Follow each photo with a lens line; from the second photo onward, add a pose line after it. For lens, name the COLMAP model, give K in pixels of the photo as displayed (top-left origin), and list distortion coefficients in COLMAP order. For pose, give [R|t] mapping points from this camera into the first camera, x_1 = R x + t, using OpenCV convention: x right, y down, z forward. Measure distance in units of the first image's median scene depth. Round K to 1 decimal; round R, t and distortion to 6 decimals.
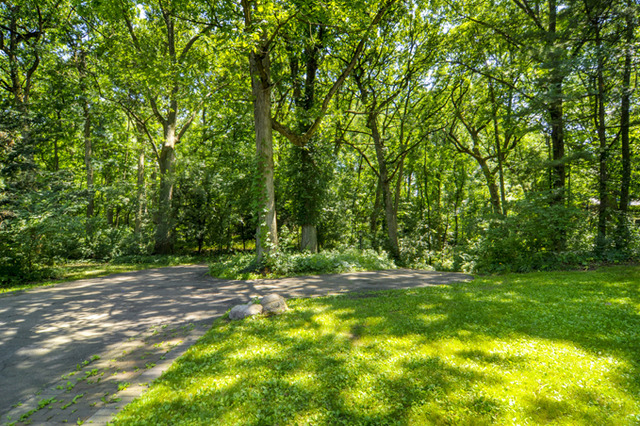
lens RADIAL K [[350.9, 0, 327.6], [0, 350.9, 212.9], [0, 0, 1]] dist [-0.009339, -0.001120]
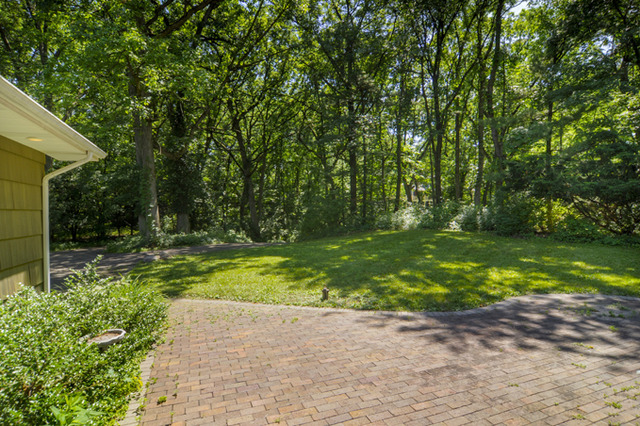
lens RADIAL K [[350.9, 0, 327.6], [0, 350.9, 212.9], [0, 0, 1]] dist [-0.009339, -0.001120]
pose [[0.943605, -0.024857, 0.330139, 0.032868], [0.008290, 0.998639, 0.051495, -0.039773], [-0.330970, -0.045854, 0.942527, -0.551424]]
